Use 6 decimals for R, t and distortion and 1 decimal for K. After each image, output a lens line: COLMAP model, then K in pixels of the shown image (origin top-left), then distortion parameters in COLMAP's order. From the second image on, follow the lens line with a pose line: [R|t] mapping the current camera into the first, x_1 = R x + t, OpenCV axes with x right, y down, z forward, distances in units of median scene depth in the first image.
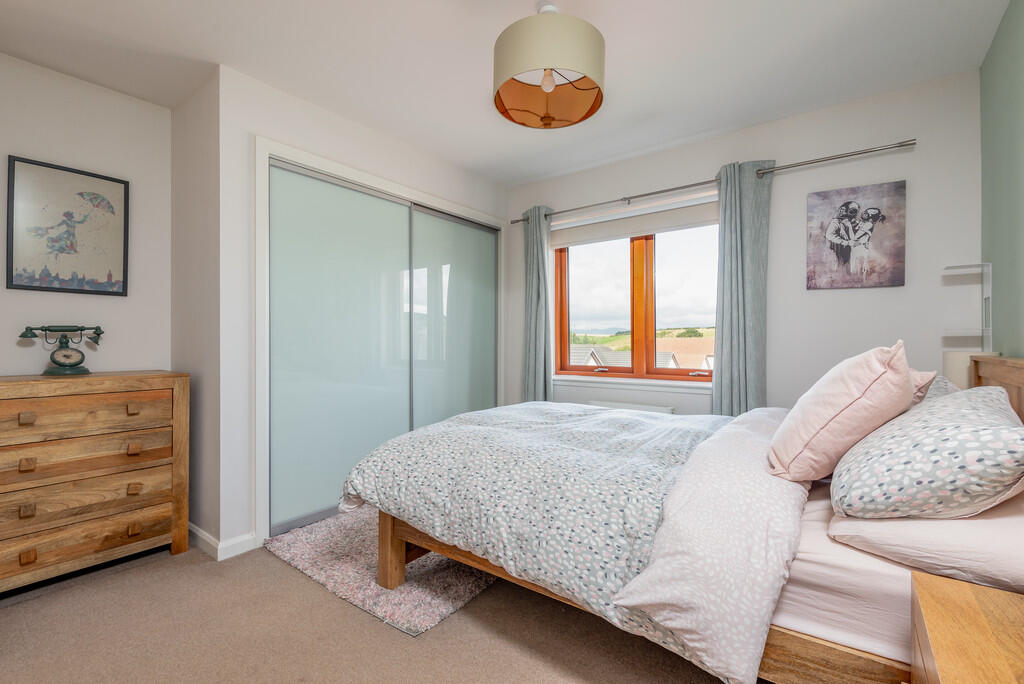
lens RADIAL K [[462.7, 0, 507.8], [0, 462.7, 339.1], [0, 0, 1]] dist [0.036702, -0.000416]
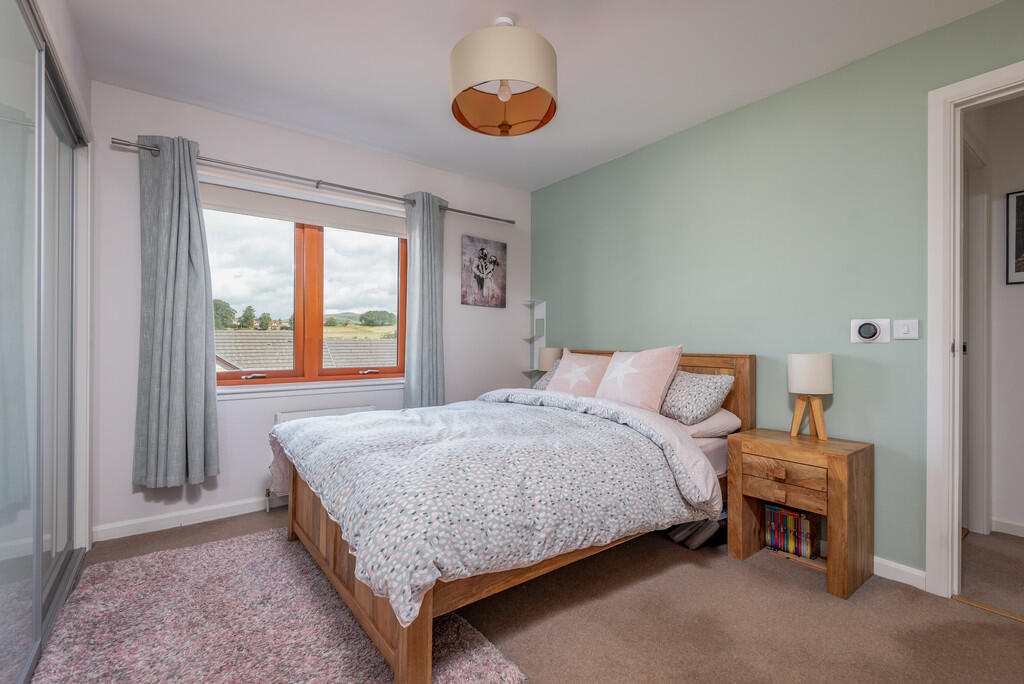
lens RADIAL K [[462.7, 0, 508.6], [0, 462.7, 342.9], [0, 0, 1]] dist [0.036702, -0.000416]
pose [[0.279616, -0.003883, 0.960104, -0.655148], [-0.012079, 0.999898, 0.007562, -0.003322], [-0.960036, -0.013712, 0.279540, 0.504987]]
